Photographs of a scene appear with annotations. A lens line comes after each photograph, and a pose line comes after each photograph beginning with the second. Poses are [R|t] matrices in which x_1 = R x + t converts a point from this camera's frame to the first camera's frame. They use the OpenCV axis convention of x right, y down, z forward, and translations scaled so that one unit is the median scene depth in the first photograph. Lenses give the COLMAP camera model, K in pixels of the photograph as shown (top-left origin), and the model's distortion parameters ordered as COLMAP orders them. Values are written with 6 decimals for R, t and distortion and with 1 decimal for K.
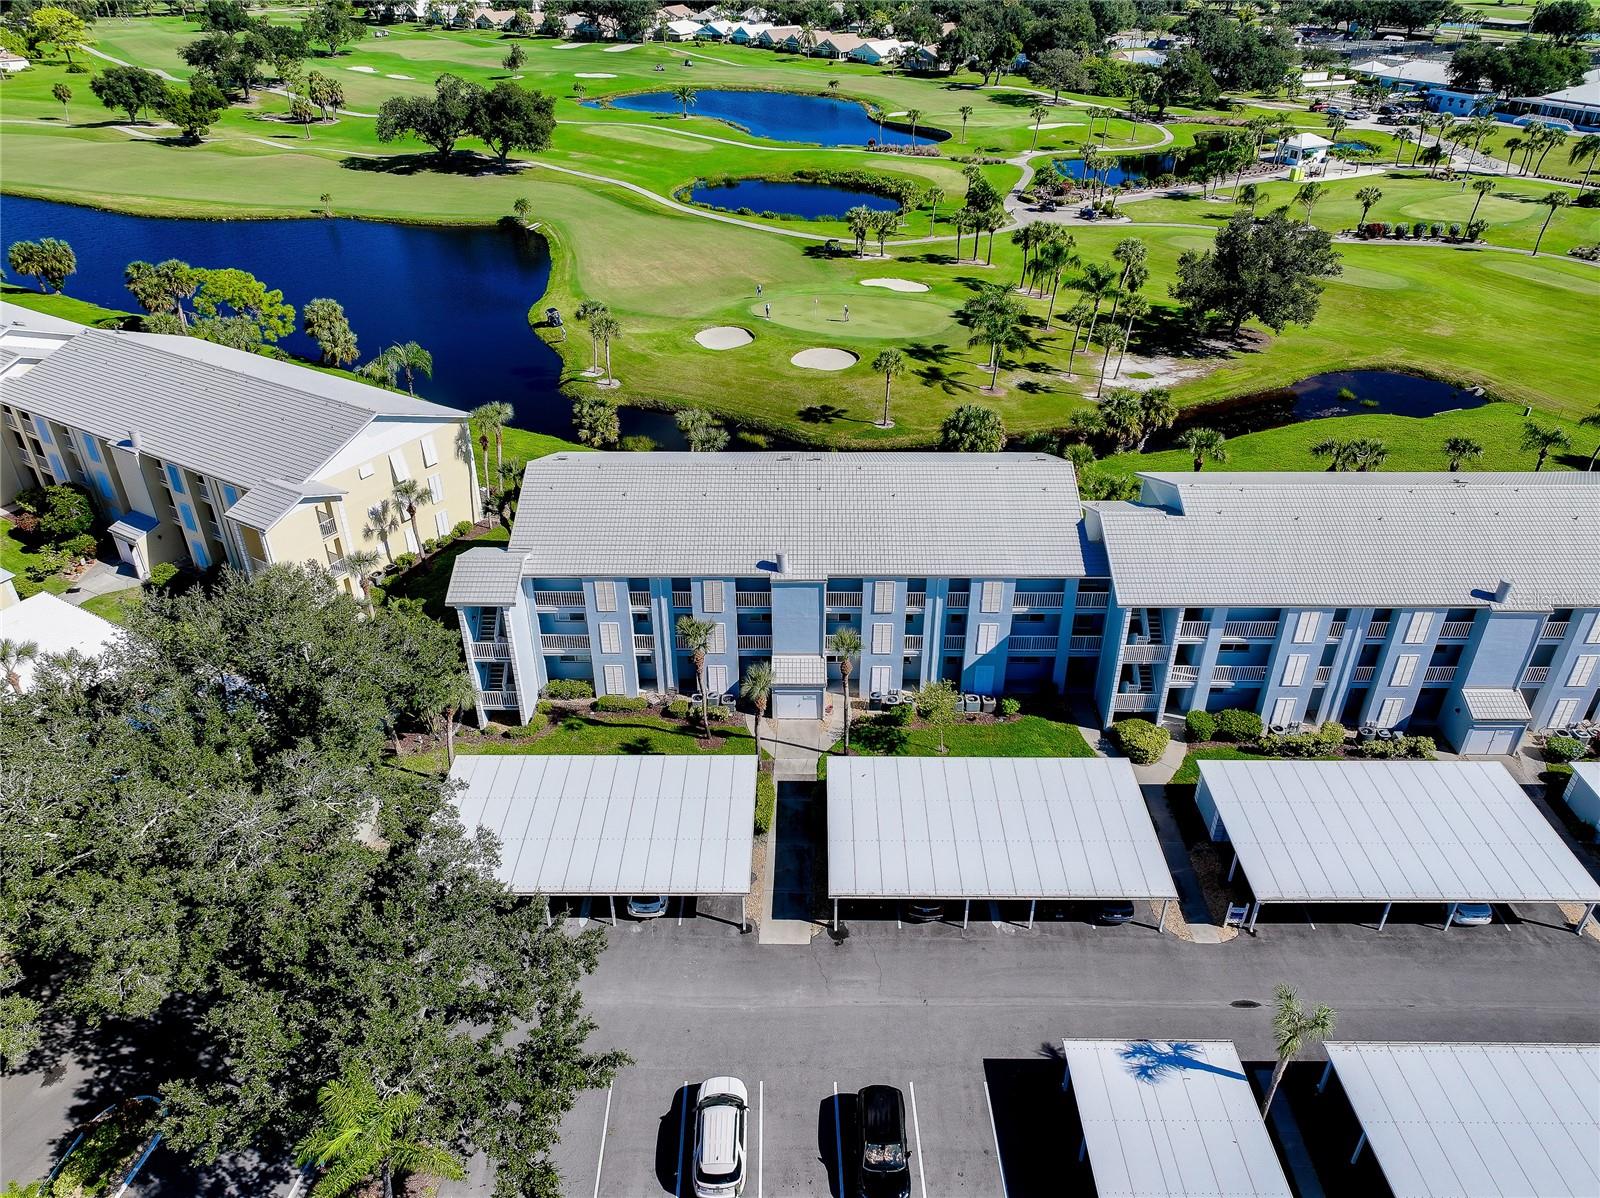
lens RADIAL K [[1125.5, 0, 806.3], [0, 1125.5, 591.7], [0, 0, 1]] dist [-0.006991, 0.024641]
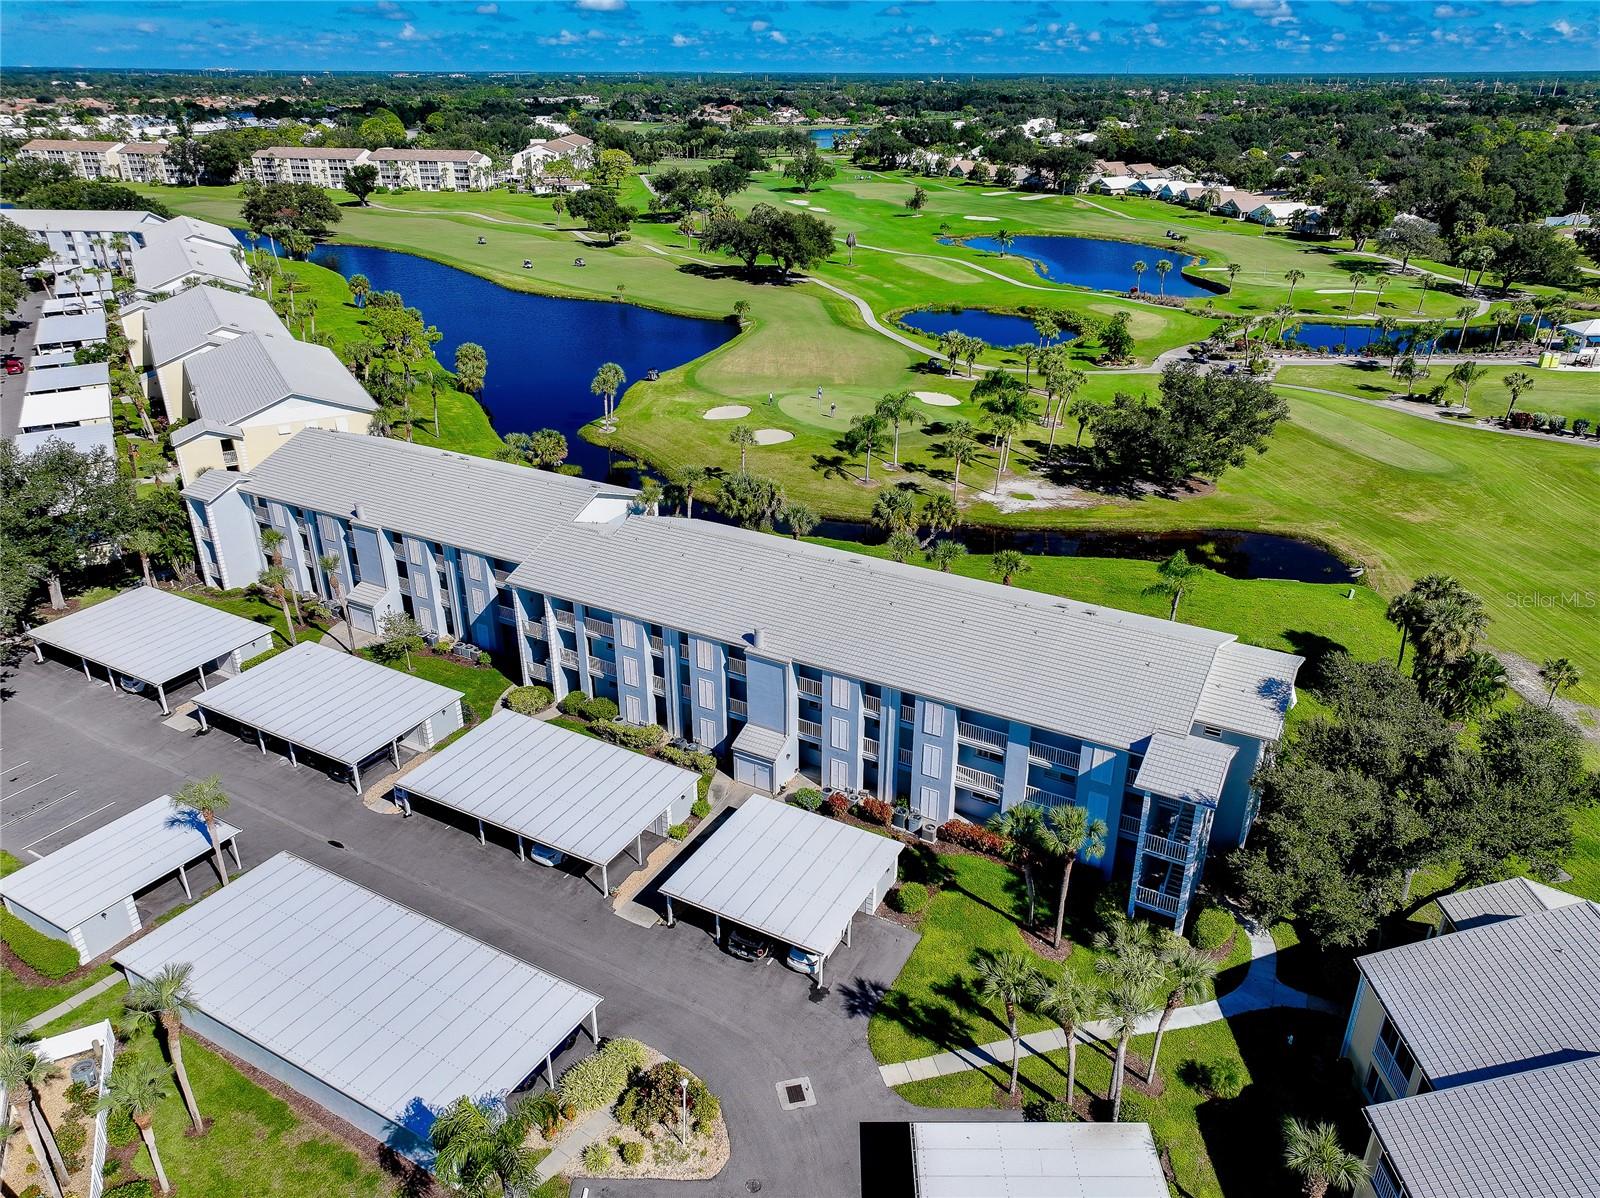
lens RADIAL K [[1125.5, 0, 806.3], [0, 1125.5, 591.7], [0, 0, 1]] dist [-0.006991, 0.024641]
pose [[0.872948, 0.205798, -0.442276, 0.586853], [-0.255671, 0.965168, -0.055526, 0.003009], [0.415444, 0.161548, 0.895158, -0.006717]]
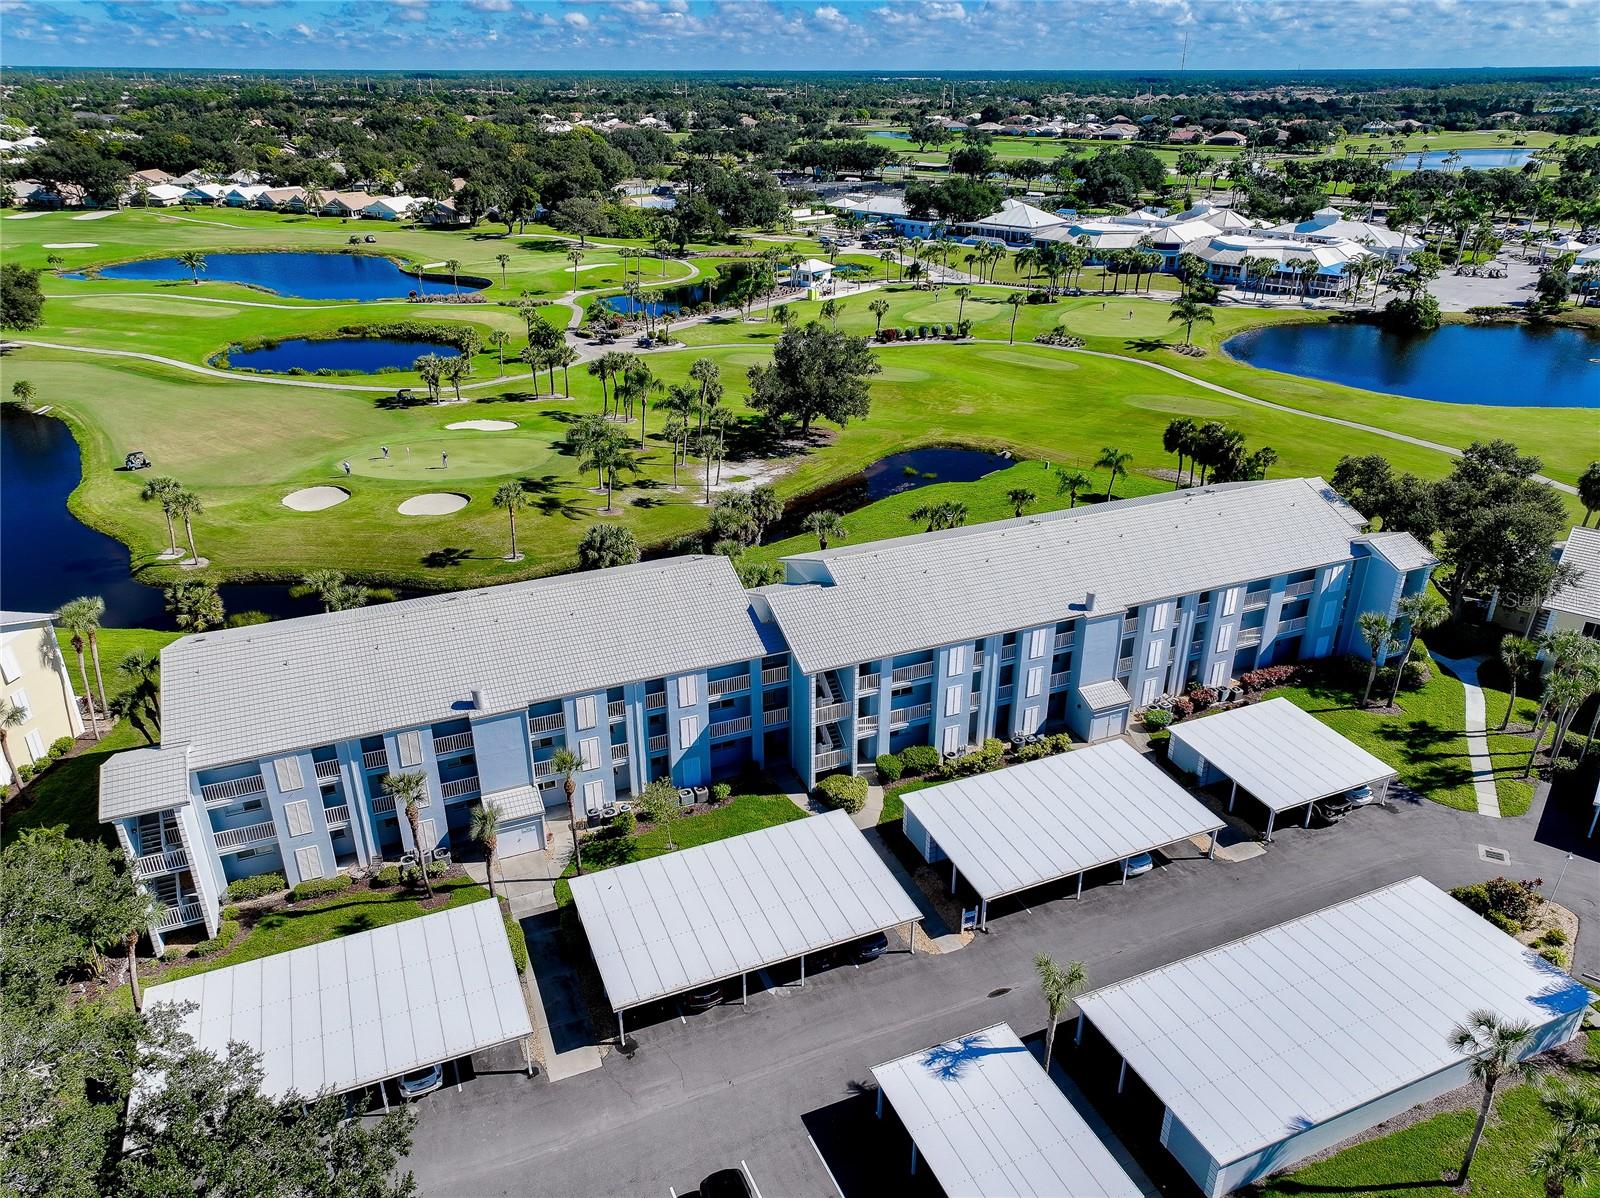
lens RADIAL K [[1125.5, 0, 806.3], [0, 1125.5, 591.7], [0, 0, 1]] dist [-0.006991, 0.024641]
pose [[0.916863, -0.167418, 0.362401, -0.052888], [0.207430, 0.975434, -0.074174, 0.008083], [-0.341080, 0.143180, 0.929066, -0.015212]]
